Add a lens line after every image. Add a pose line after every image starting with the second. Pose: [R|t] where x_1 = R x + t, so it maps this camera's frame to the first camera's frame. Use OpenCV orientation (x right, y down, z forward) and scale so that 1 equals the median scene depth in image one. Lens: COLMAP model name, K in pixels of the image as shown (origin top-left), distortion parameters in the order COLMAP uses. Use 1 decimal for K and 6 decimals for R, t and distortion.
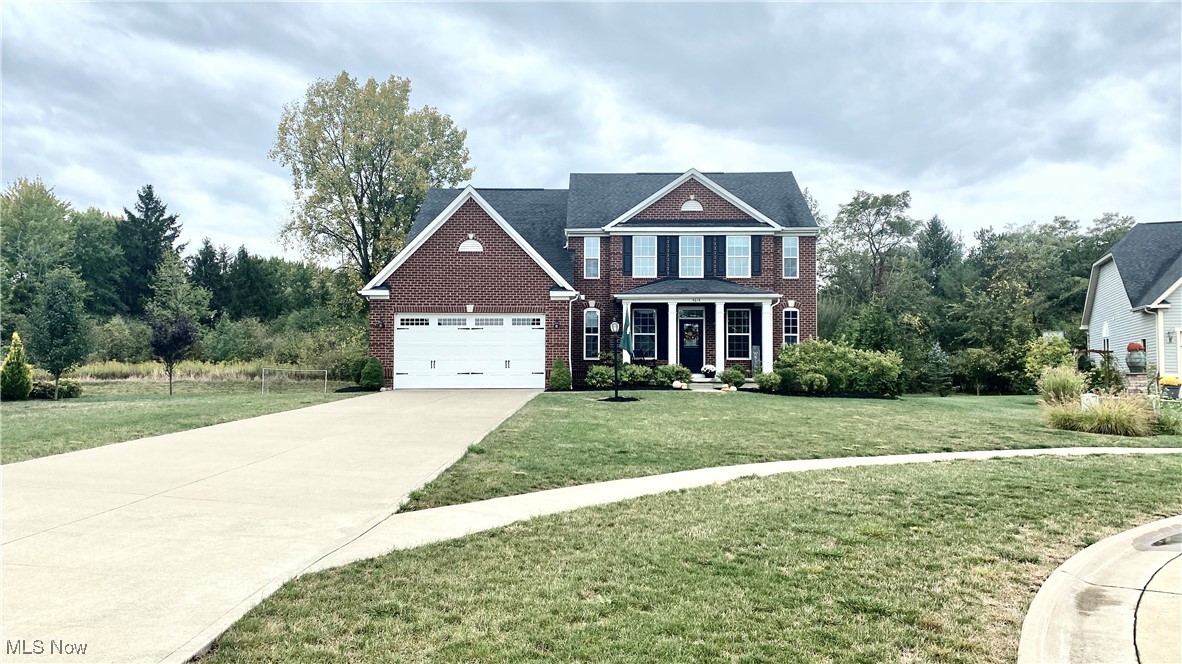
lens RADIAL K [[901.0, 0, 585.0], [0, 901.0, 332.4], [0, 0, 1]] dist [0.043484, -0.063633]
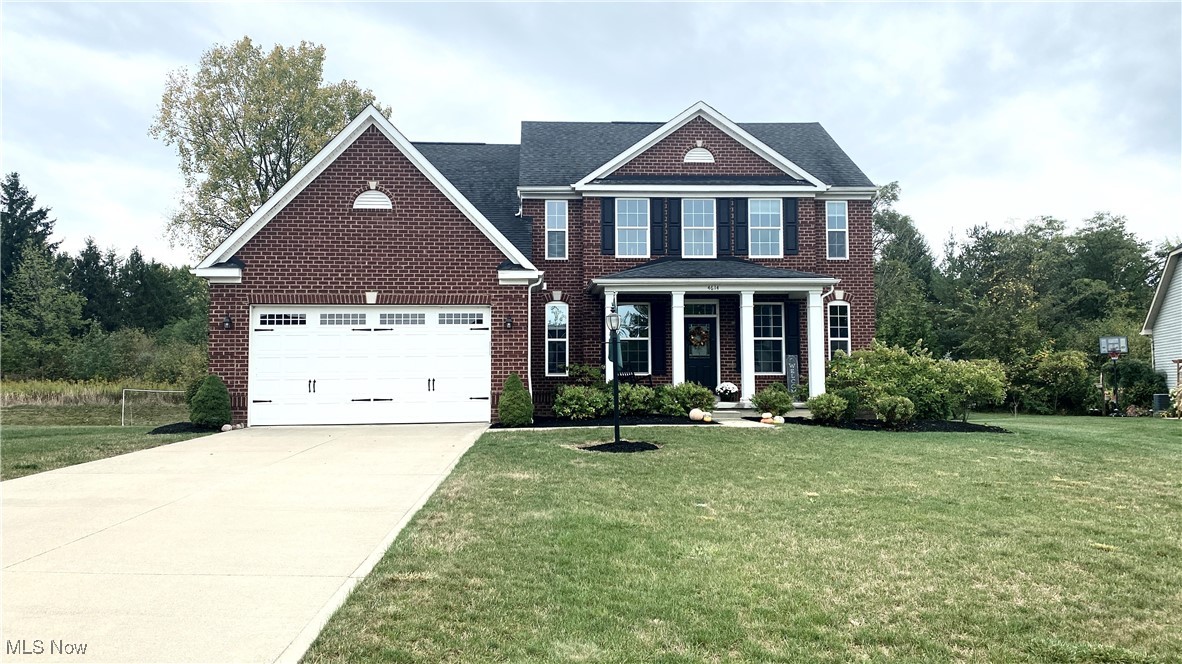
lens RADIAL K [[901.0, 0, 588.7], [0, 901.0, 327.4], [0, 0, 1]] dist [0.043484, -0.063633]
pose [[0.997342, -0.003058, 0.072804, -0.018635], [0.004615, 0.999764, -0.021227, 0.007586], [-0.072722, 0.021506, 0.997120, 0.311007]]
